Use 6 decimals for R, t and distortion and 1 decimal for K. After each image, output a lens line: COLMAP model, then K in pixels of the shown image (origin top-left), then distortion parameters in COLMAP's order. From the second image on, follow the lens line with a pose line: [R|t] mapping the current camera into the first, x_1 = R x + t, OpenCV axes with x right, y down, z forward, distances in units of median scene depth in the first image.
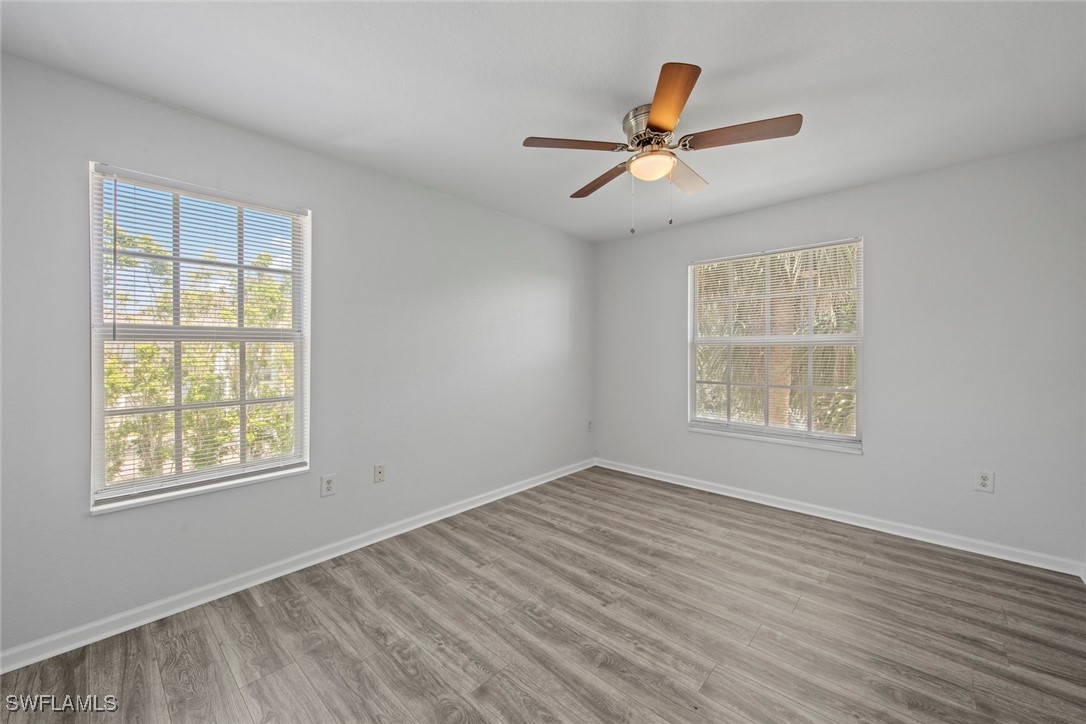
lens RADIAL K [[416.0, 0, 547.3], [0, 416.0, 351.7], [0, 0, 1]] dist [-0.000957, -0.000784]
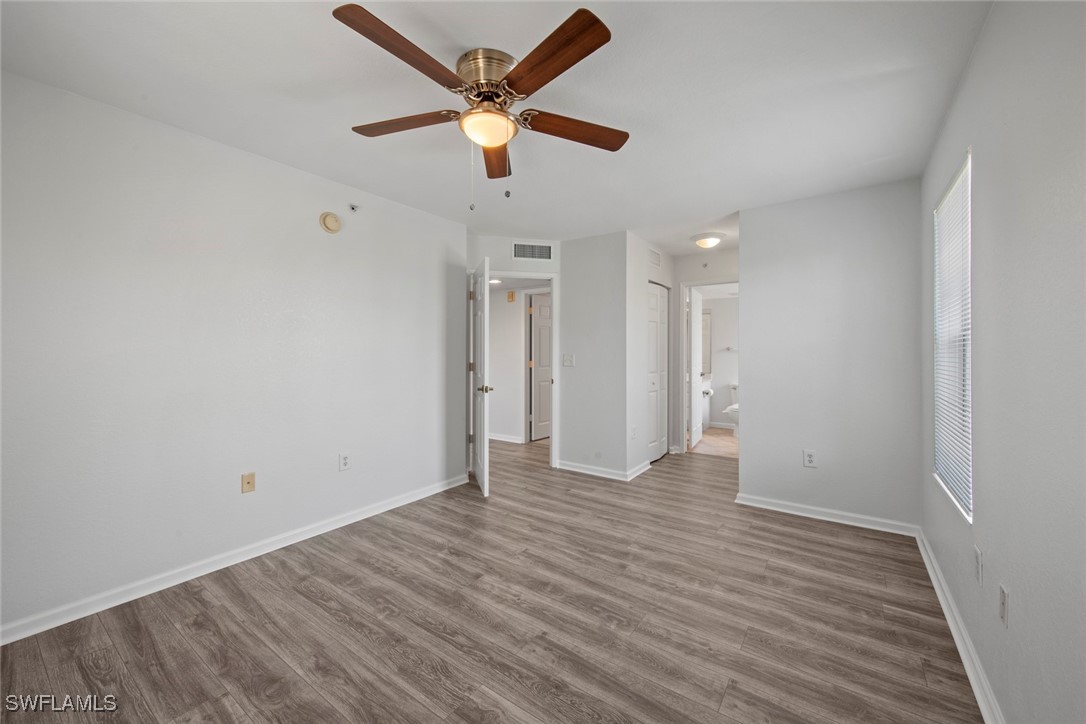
lens RADIAL K [[416.0, 0, 547.3], [0, 416.0, 351.7], [0, 0, 1]] dist [-0.000957, -0.000784]
pose [[-0.992456, -0.000758, -0.122596, 0.245450], [-0.001075, 0.999996, 0.002519, -0.001679], [0.122593, 0.002632, -0.992454, 1.923471]]
